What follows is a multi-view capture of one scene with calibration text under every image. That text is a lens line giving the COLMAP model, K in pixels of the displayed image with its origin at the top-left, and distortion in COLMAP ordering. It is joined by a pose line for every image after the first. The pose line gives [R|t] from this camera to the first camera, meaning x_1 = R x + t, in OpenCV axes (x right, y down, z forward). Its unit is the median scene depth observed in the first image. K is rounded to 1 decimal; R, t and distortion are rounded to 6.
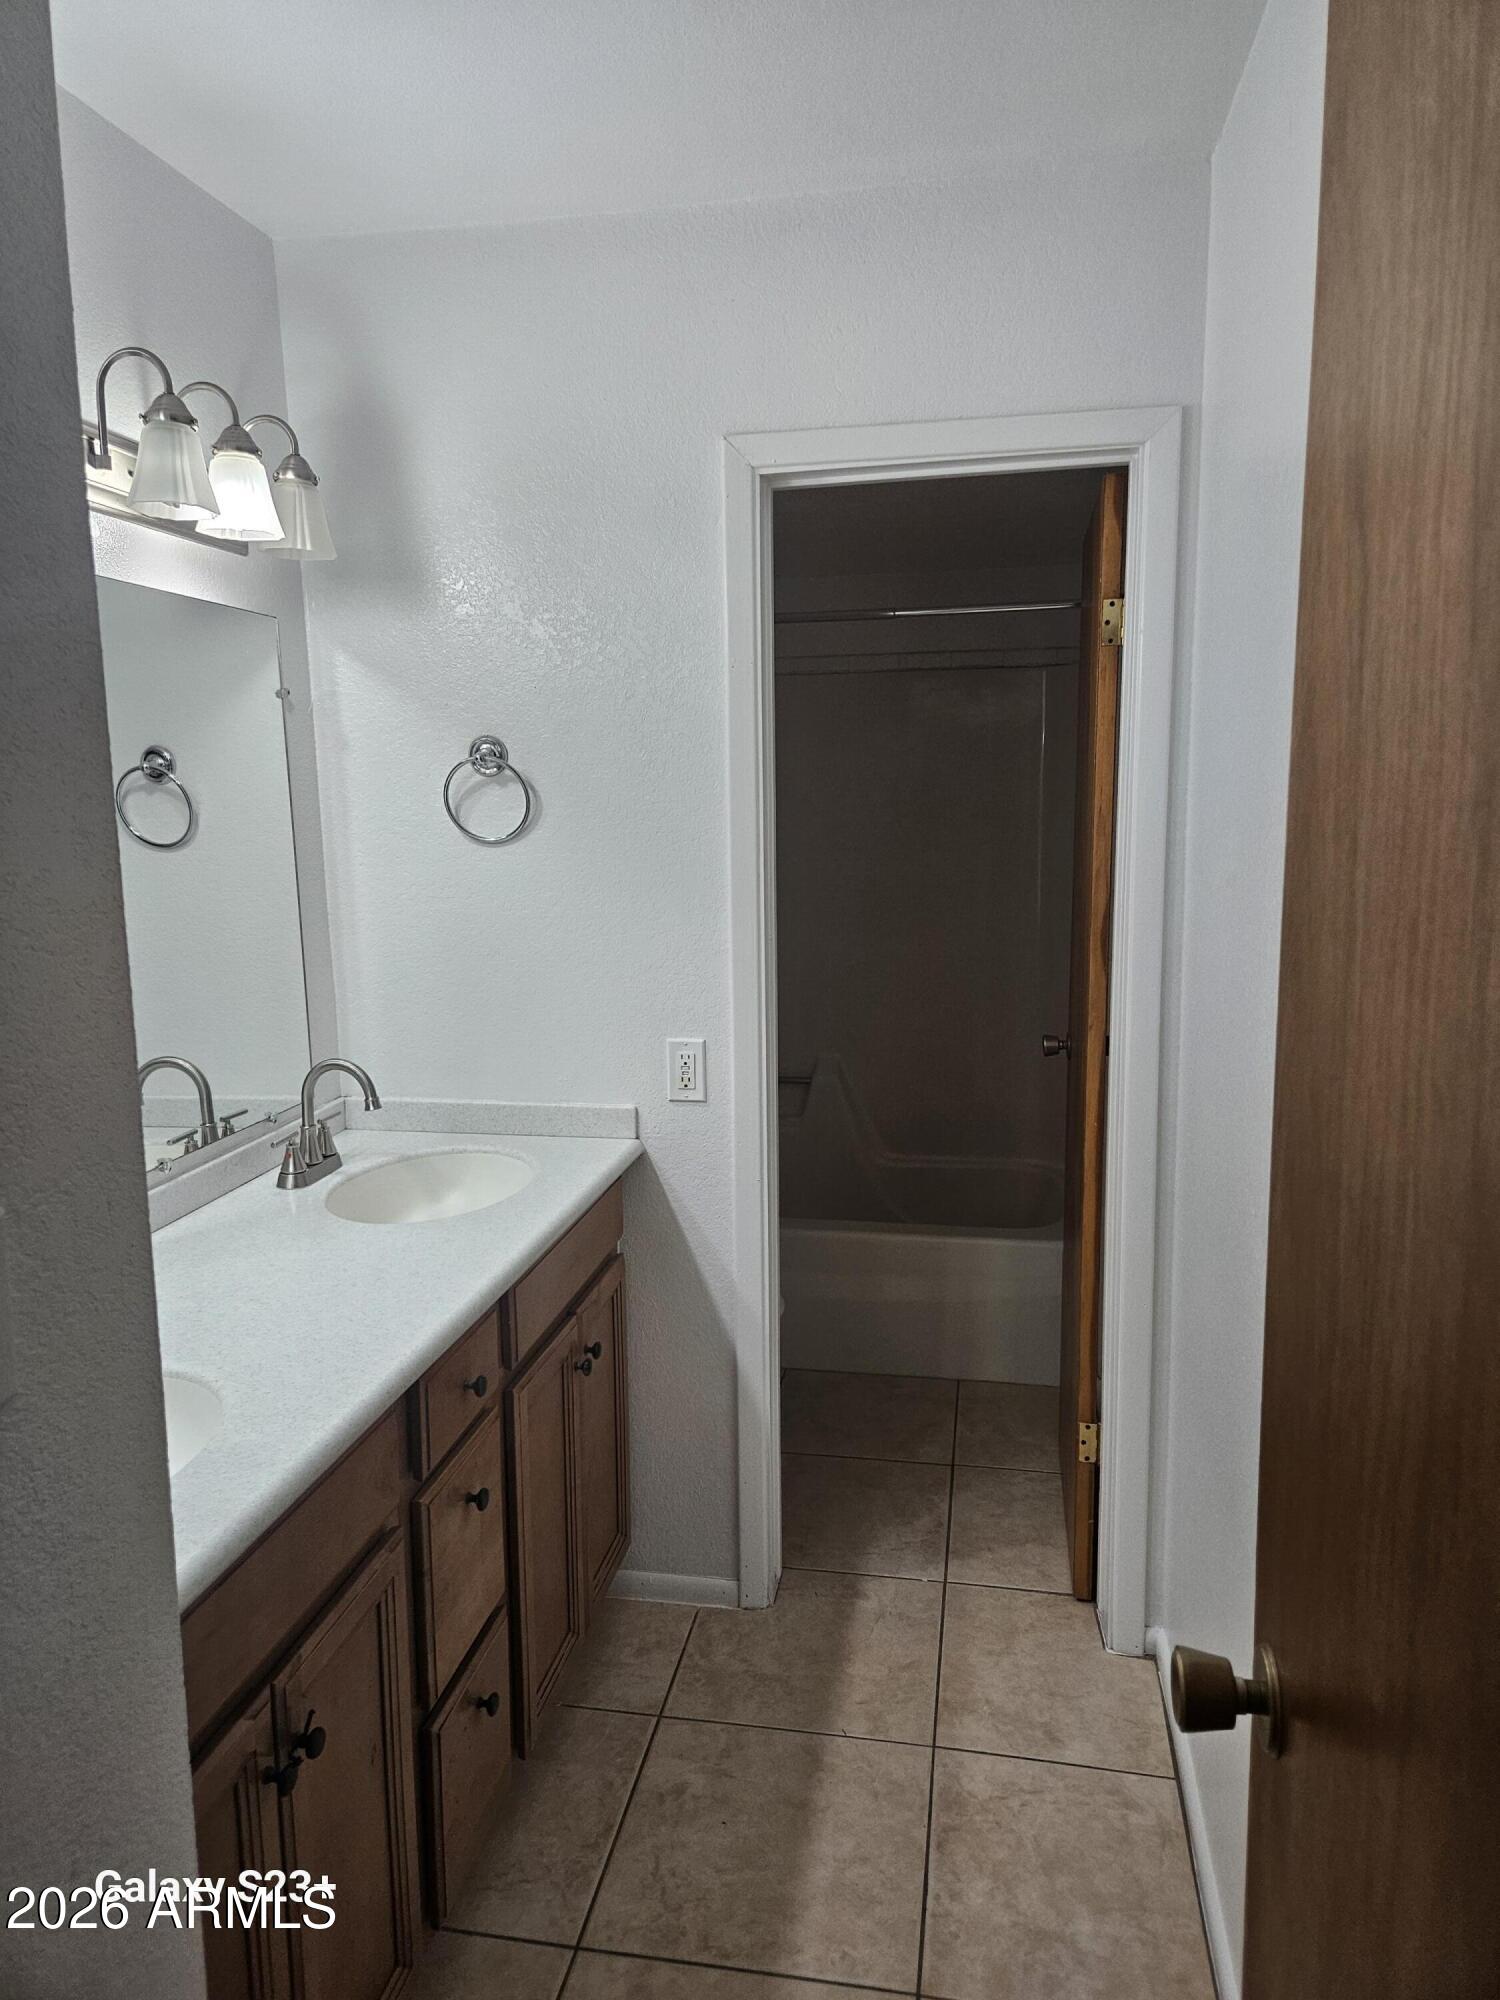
lens RADIAL K [[1319.7, 0, 743.6], [0, 1319.7, 992.5], [0, 0, 1]] dist [0.068187, -0.053273]
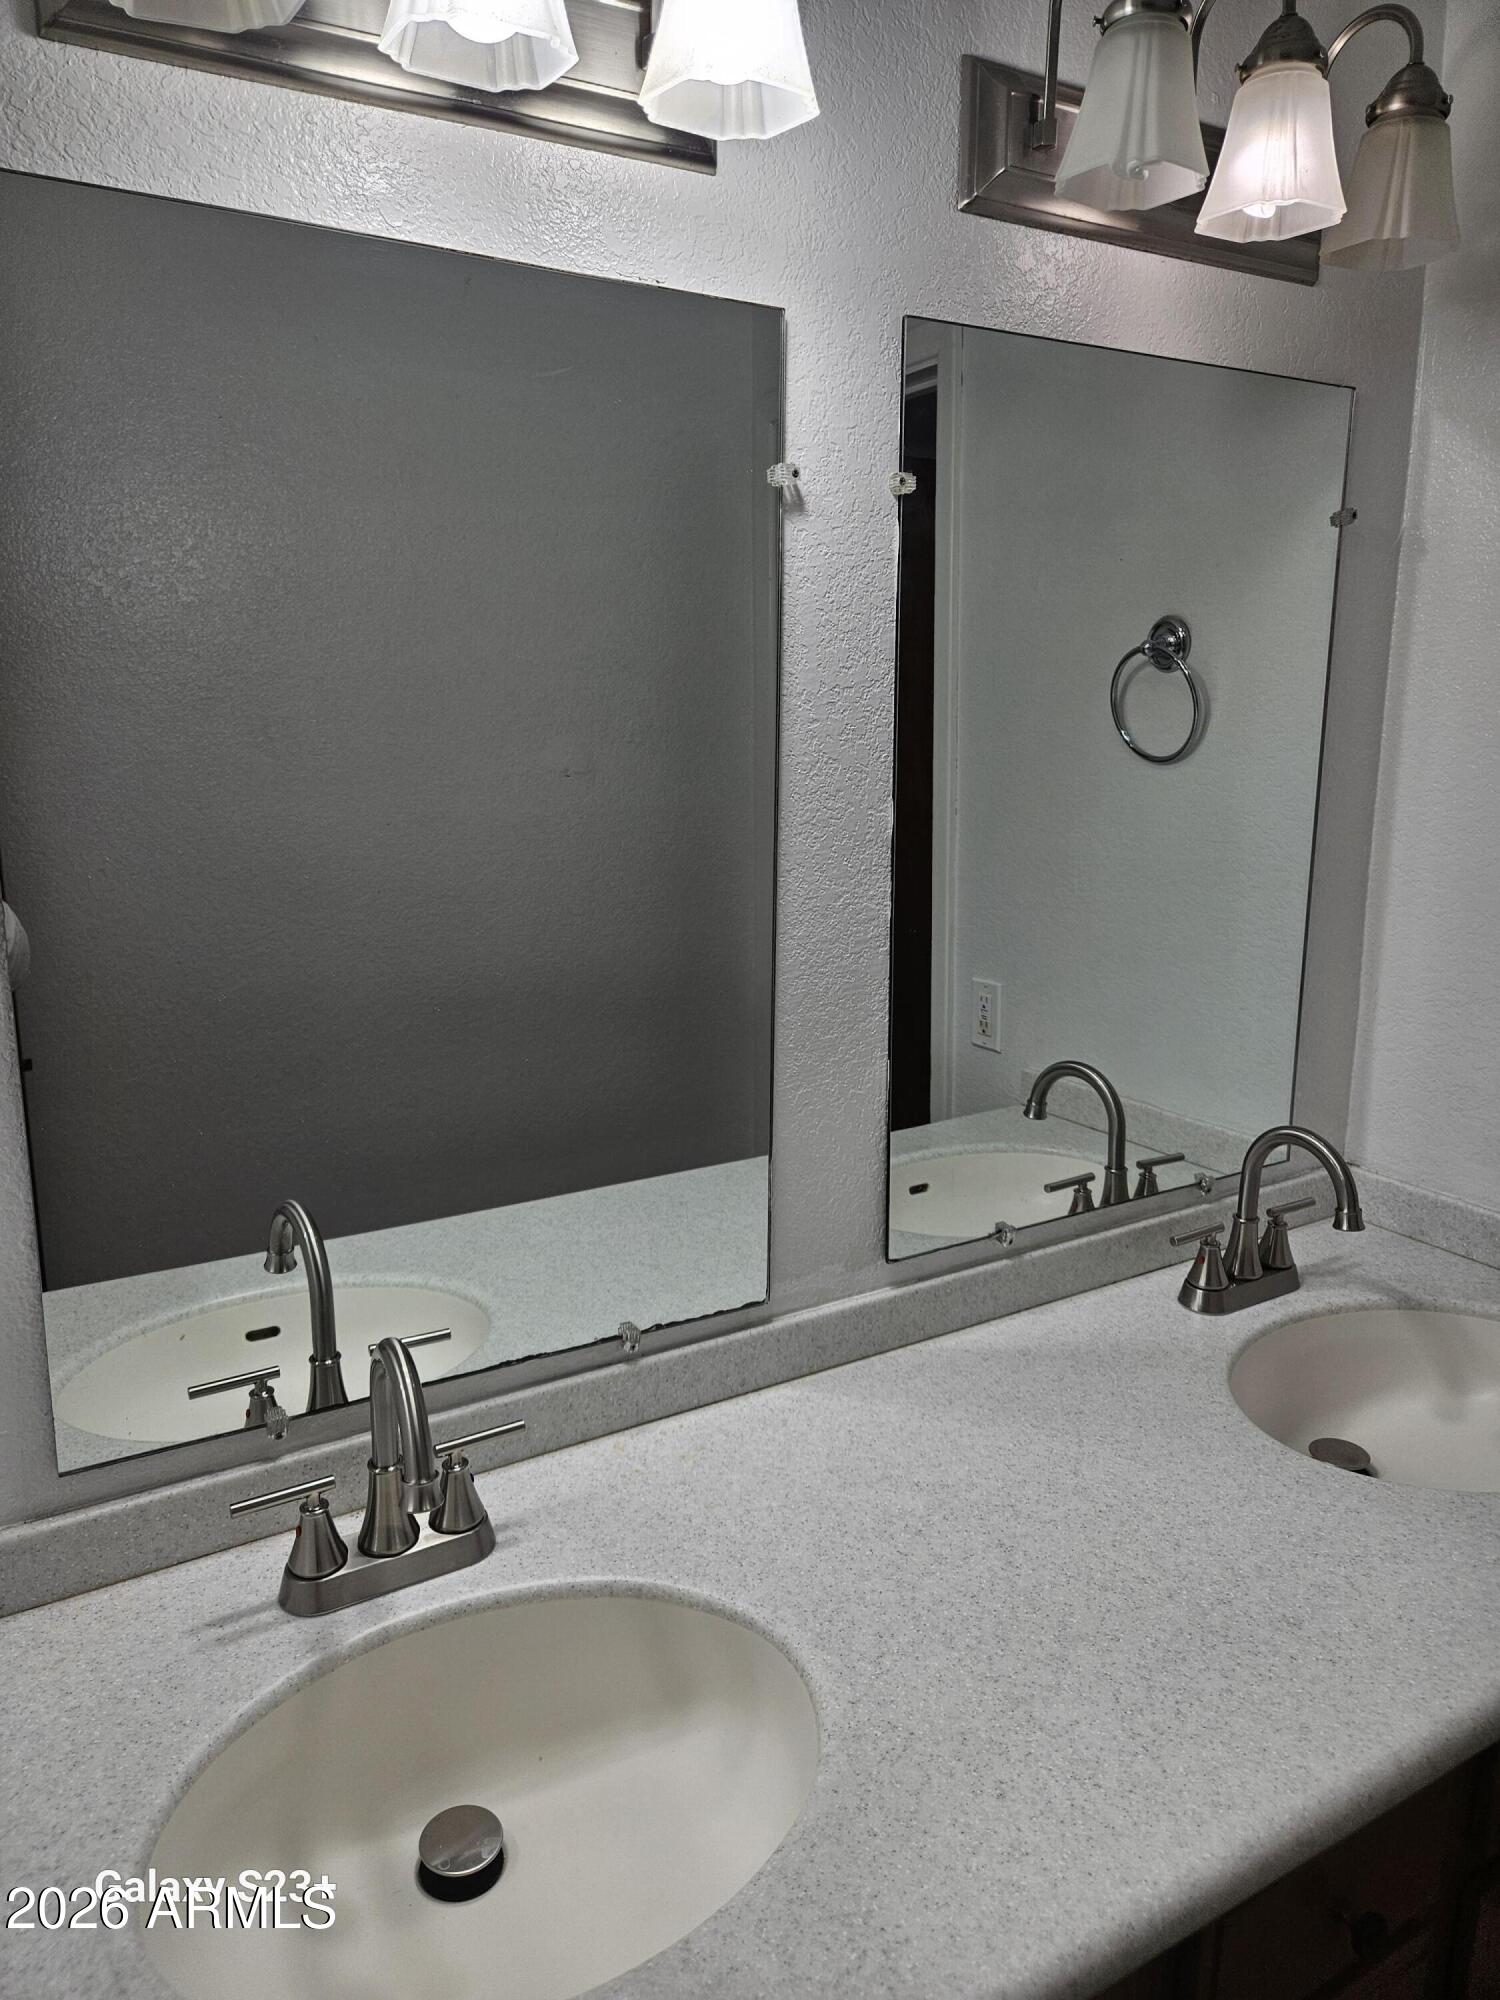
lens RADIAL K [[1343.7, 0, 743.0], [0, 1343.7, 996.0], [0, 0, 1]] dist [0.070023, -0.056814]
pose [[0.669132, 0.175658, -0.722085, -0.040515], [-0.119765, 0.984451, 0.128500, -0.058200], [0.733430, 0.000497, 0.679765, 0.388523]]
